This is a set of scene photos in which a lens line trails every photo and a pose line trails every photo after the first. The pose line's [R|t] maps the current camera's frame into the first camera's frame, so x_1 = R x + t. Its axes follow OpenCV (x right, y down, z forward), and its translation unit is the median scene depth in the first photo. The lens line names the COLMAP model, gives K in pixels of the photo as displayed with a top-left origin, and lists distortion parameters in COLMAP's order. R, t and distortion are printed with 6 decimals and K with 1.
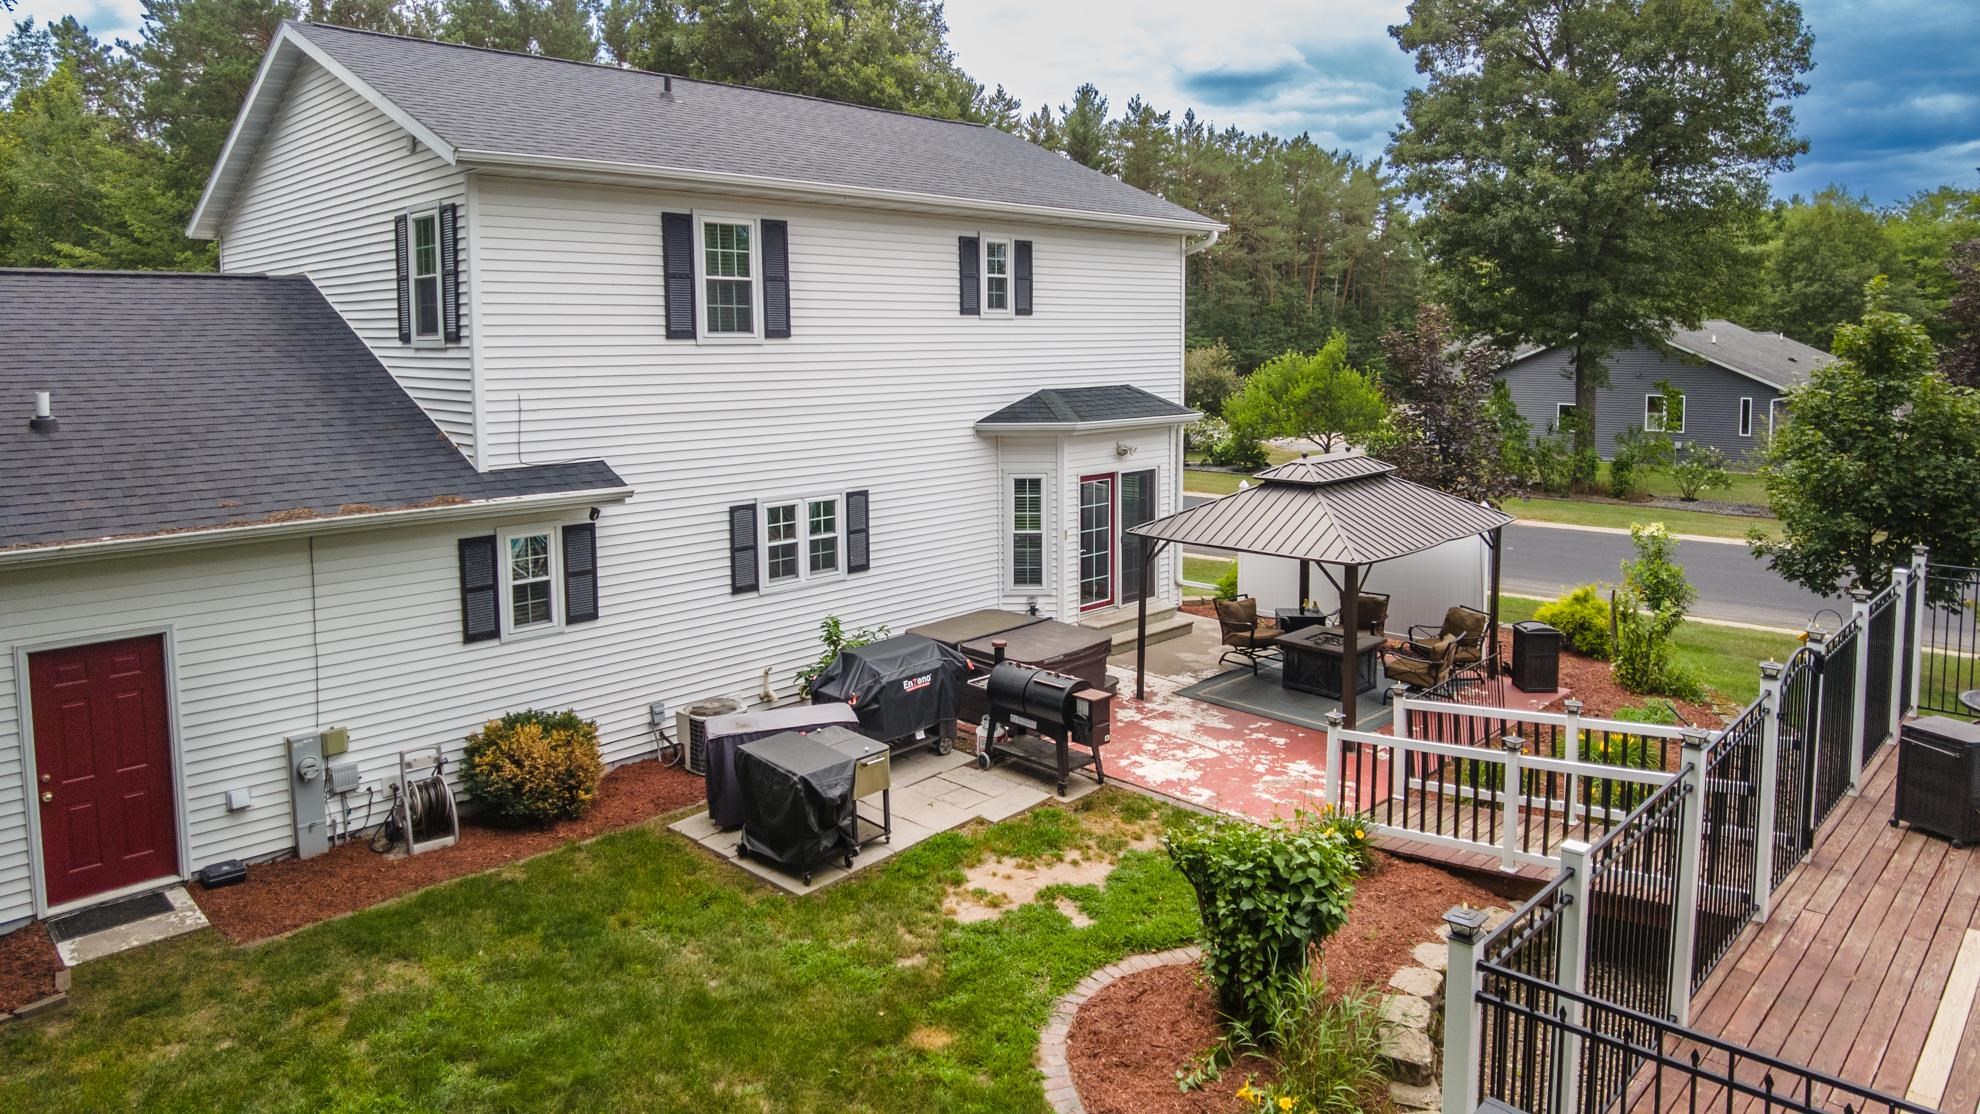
lens RADIAL K [[1262.7, 0, 1000.3], [0, 1262.7, 561.3], [0, 0, 1]] dist [-0.010888, 0.008381]
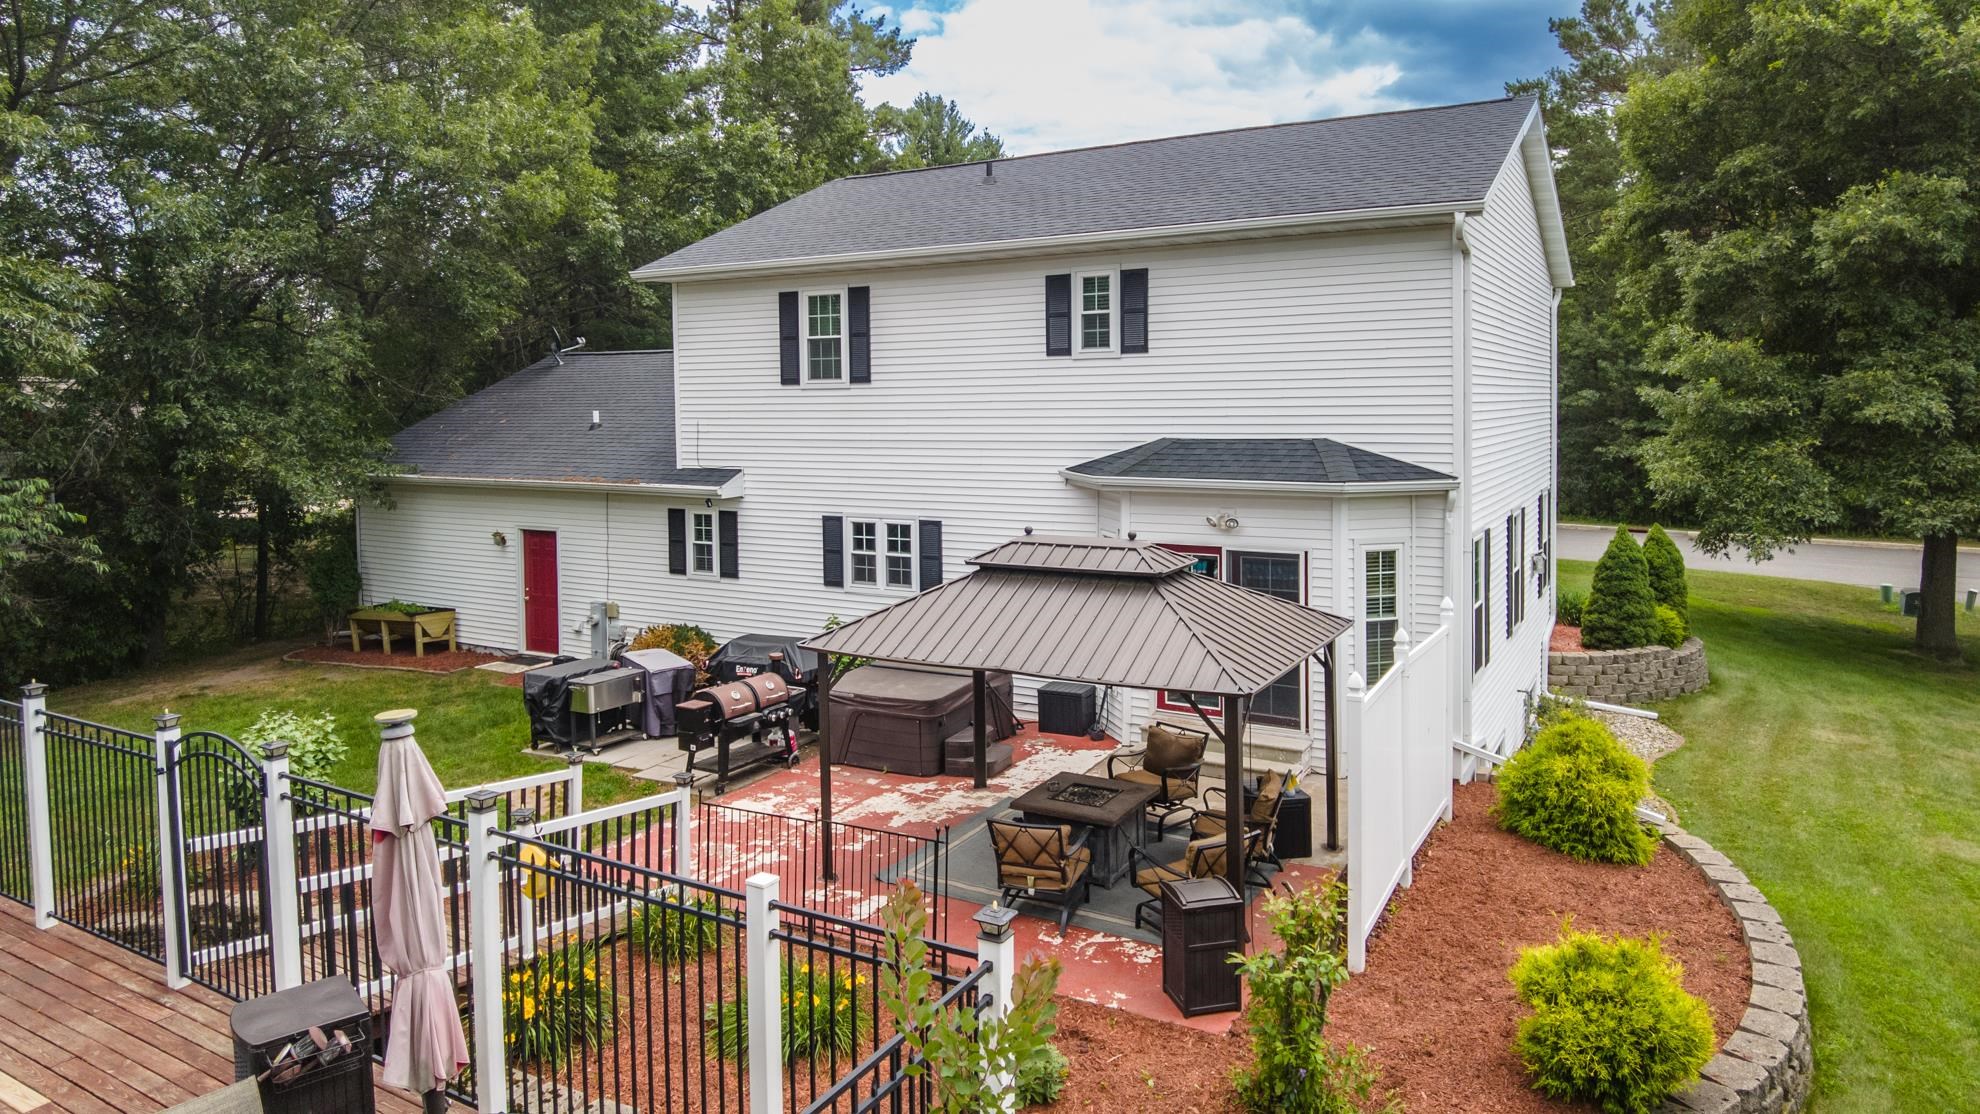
lens RADIAL K [[1262.7, 0, 1014.0], [0, 1262.7, 563.4], [0, 0, 1]] dist [-0.010888, 0.008381]
pose [[0.220863, 0.126503, -0.967066, 1.041605], [-0.161043, 0.982672, 0.091764, -0.141004], [0.961917, 0.135472, 0.237409, 0.872254]]
